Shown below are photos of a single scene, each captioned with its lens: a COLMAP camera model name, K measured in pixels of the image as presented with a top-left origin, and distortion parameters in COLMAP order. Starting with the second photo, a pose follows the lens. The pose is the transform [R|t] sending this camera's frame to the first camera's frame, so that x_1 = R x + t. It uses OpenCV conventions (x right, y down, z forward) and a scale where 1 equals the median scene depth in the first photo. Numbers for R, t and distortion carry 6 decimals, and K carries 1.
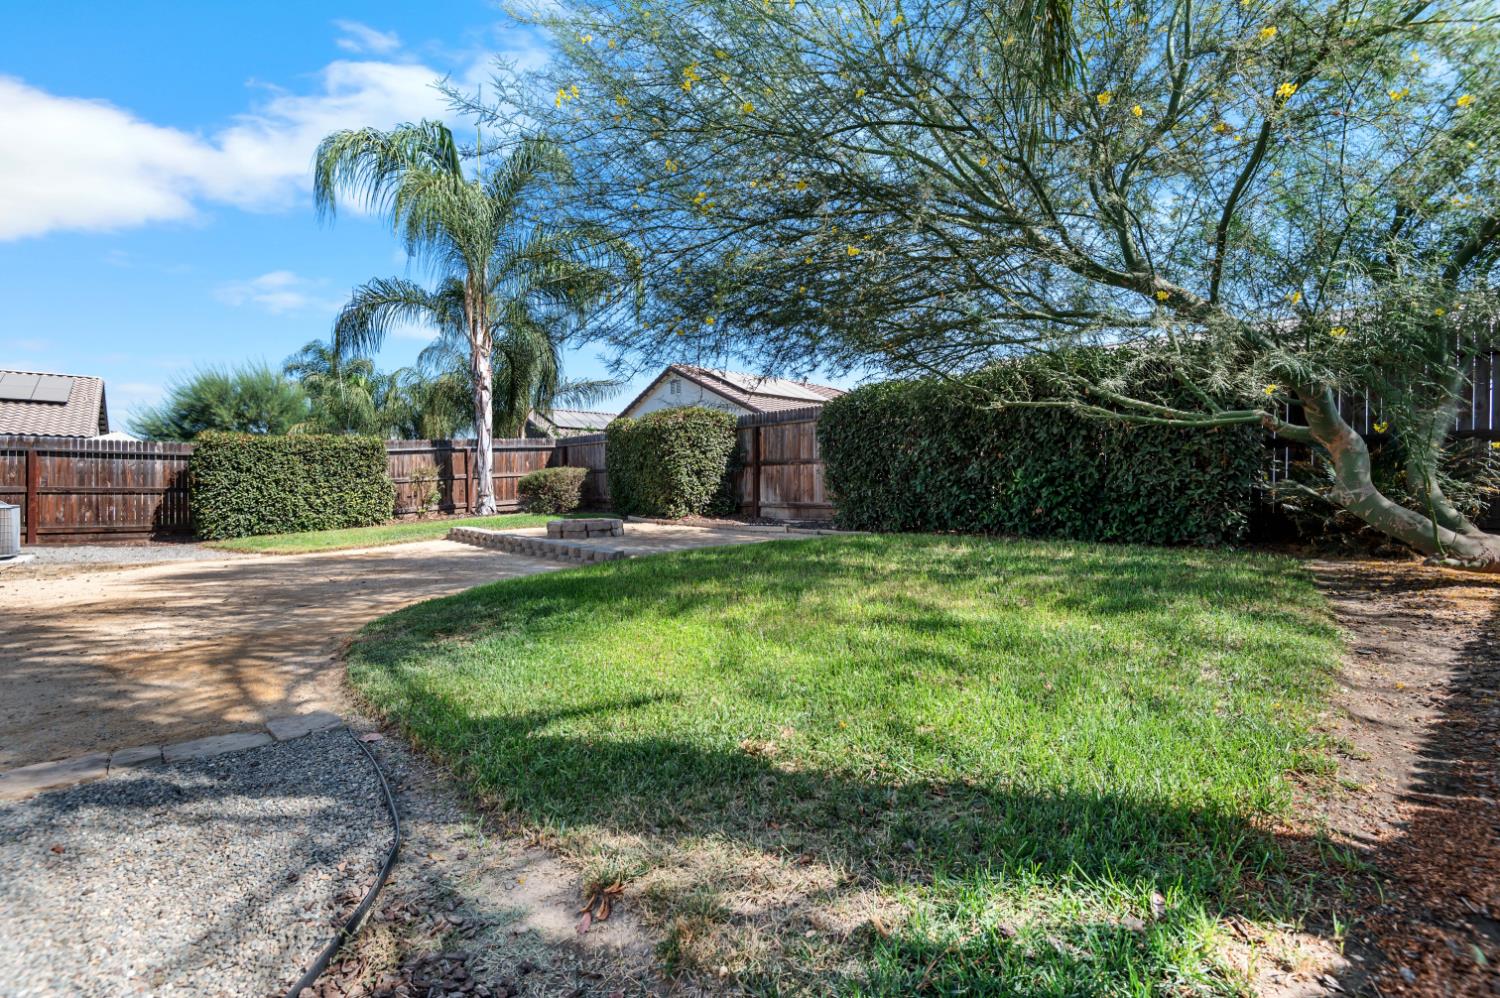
lens RADIAL K [[692.7, 0, 748.5], [0, 692.7, 506.6], [0, 0, 1]] dist [0.005388, -0.002679]
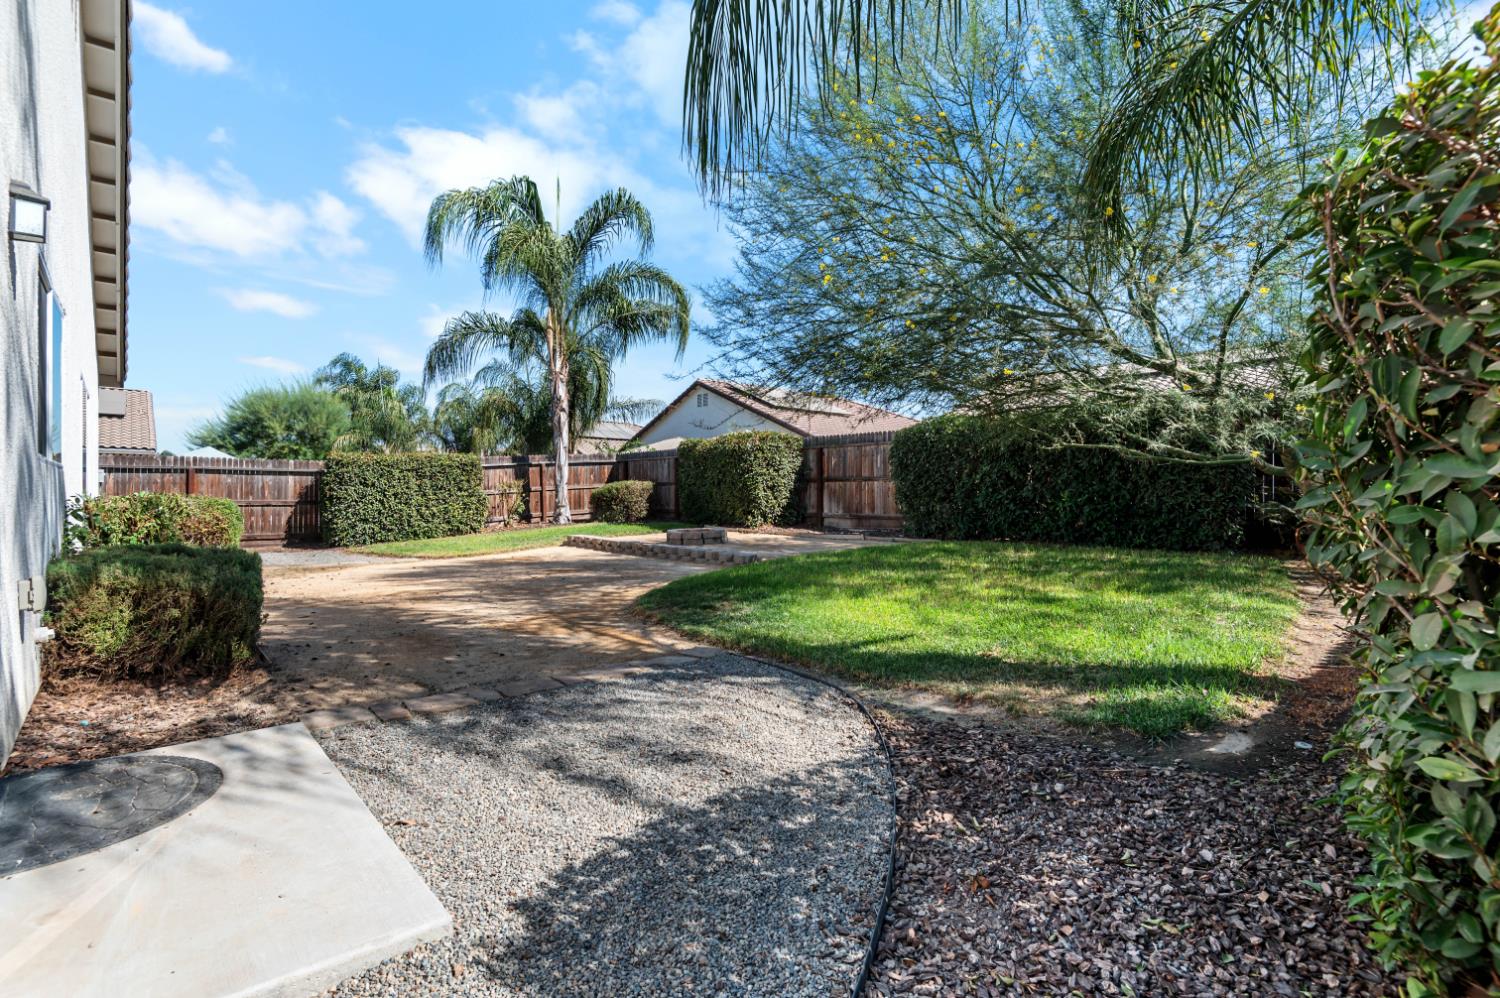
lens RADIAL K [[692.7, 0, 750.6], [0, 692.7, 500.9], [0, 0, 1]] dist [0.005388, -0.002679]
pose [[0.999995, -0.000230, 0.003235, -0.104250], [0.000284, 0.999857, -0.016923, -0.007221], [-0.003231, 0.016924, 0.999852, -0.148512]]
